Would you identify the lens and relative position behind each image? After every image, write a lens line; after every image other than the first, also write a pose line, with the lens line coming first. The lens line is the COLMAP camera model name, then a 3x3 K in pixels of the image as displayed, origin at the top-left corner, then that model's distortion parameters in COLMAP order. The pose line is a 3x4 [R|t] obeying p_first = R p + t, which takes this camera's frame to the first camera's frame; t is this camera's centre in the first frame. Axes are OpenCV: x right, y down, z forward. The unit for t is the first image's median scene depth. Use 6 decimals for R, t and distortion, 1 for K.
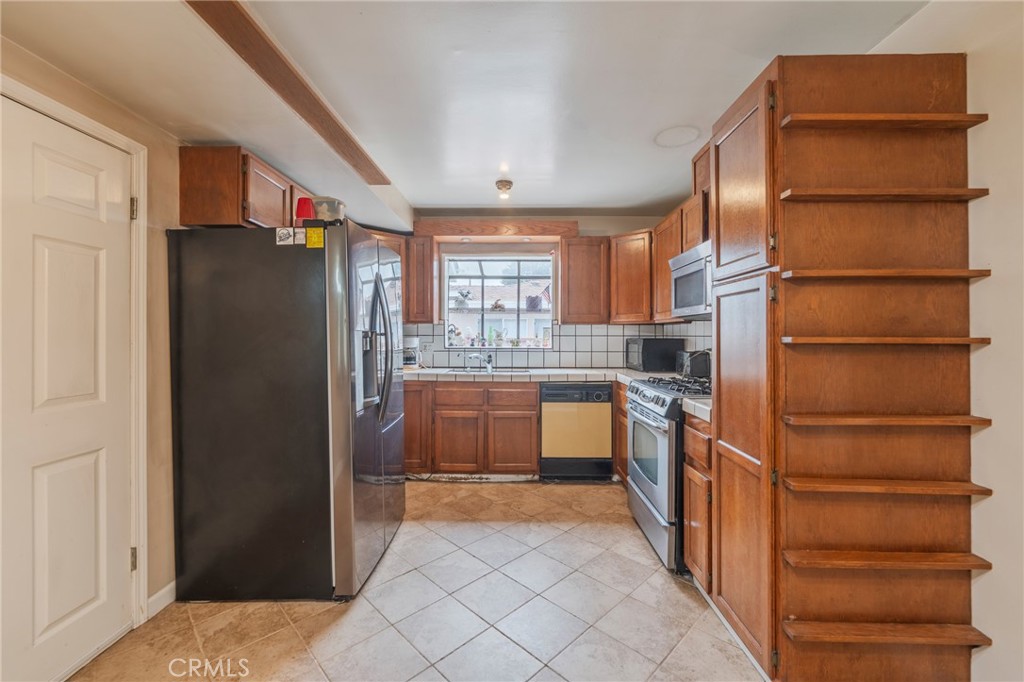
lens RADIAL K [[417.4, 0, 525.0], [0, 417.4, 329.0], [0, 0, 1]] dist [-0.001890, -0.000125]
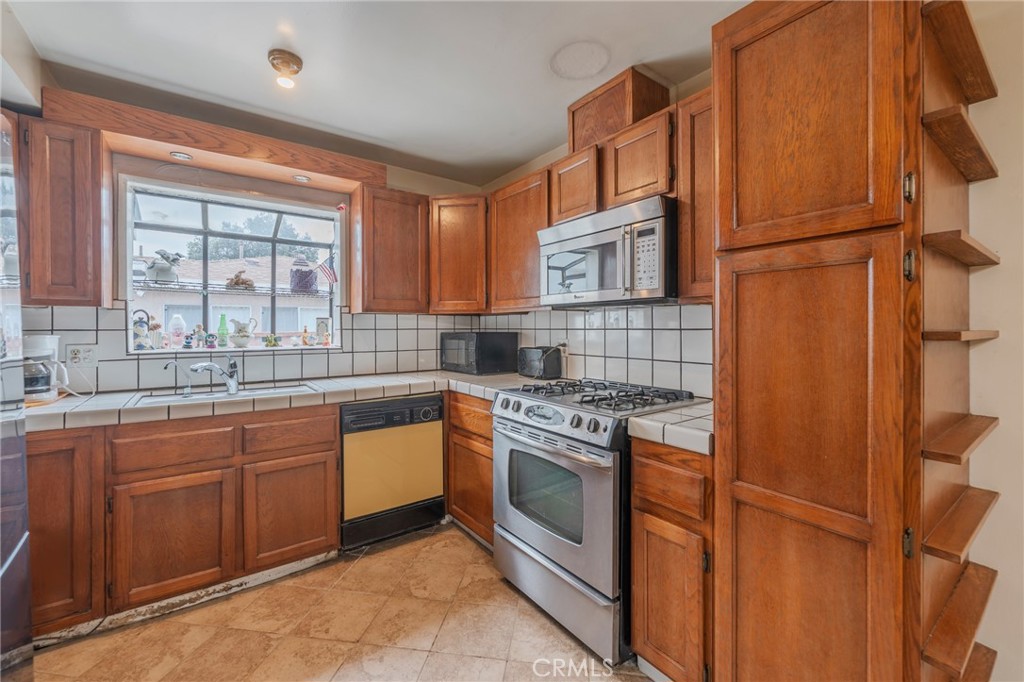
lens RADIAL K [[417.4, 0, 518.6], [0, 417.4, 326.6], [0, 0, 1]] dist [-0.001890, -0.000125]
pose [[0.811521, -0.001211, 0.584322, -0.113635], [-0.005870, 0.999931, 0.010224, 0.003312], [-0.584294, -0.011726, 0.811457, 0.326603]]
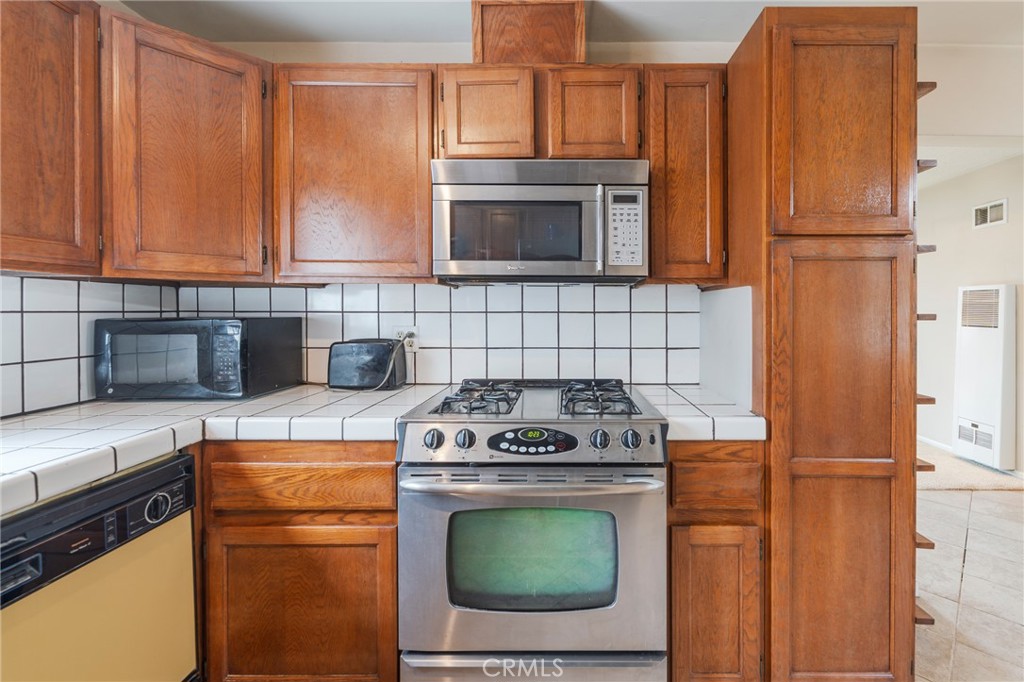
lens RADIAL K [[417.4, 0, 574.0], [0, 417.4, 310.5], [0, 0, 1]] dist [-0.001890, -0.000125]
pose [[0.014233, -0.002413, 0.999896, -0.127072], [-0.016912, 0.999853, 0.002653, 0.008495], [-0.999756, -0.016948, 0.014190, 0.683639]]
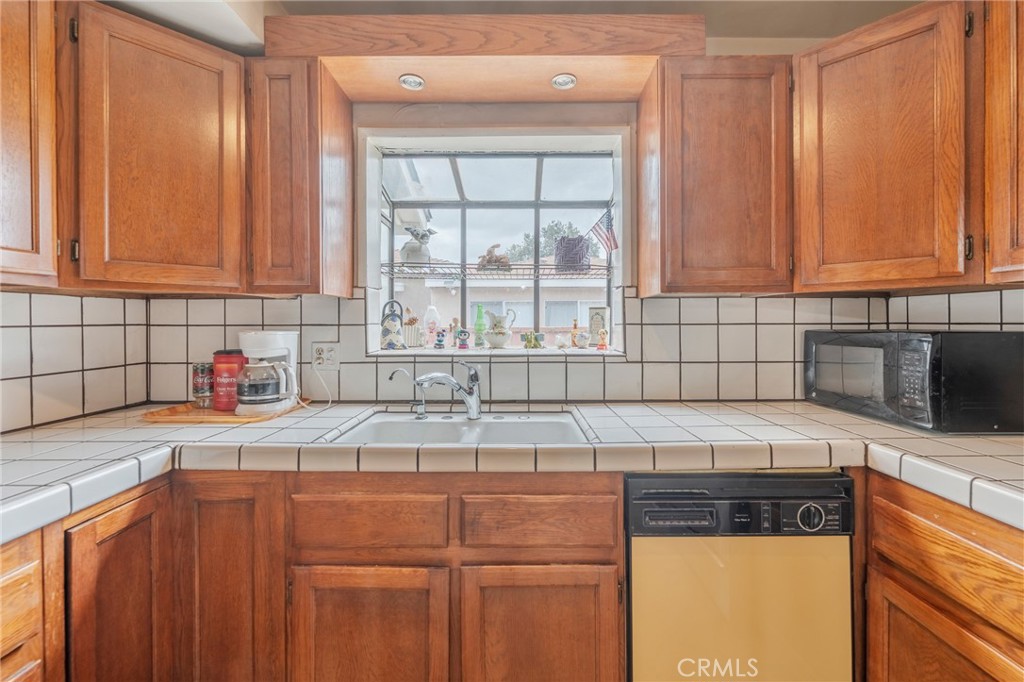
lens RADIAL K [[417.4, 0, 512.1], [0, 417.4, 326.1], [0, 0, 1]] dist [-0.001890, -0.000125]
pose [[0.999516, -0.004692, -0.030766, -0.039324], [0.005402, 0.999720, 0.023025, 0.008973], [0.030649, -0.023180, 0.999261, 0.678172]]
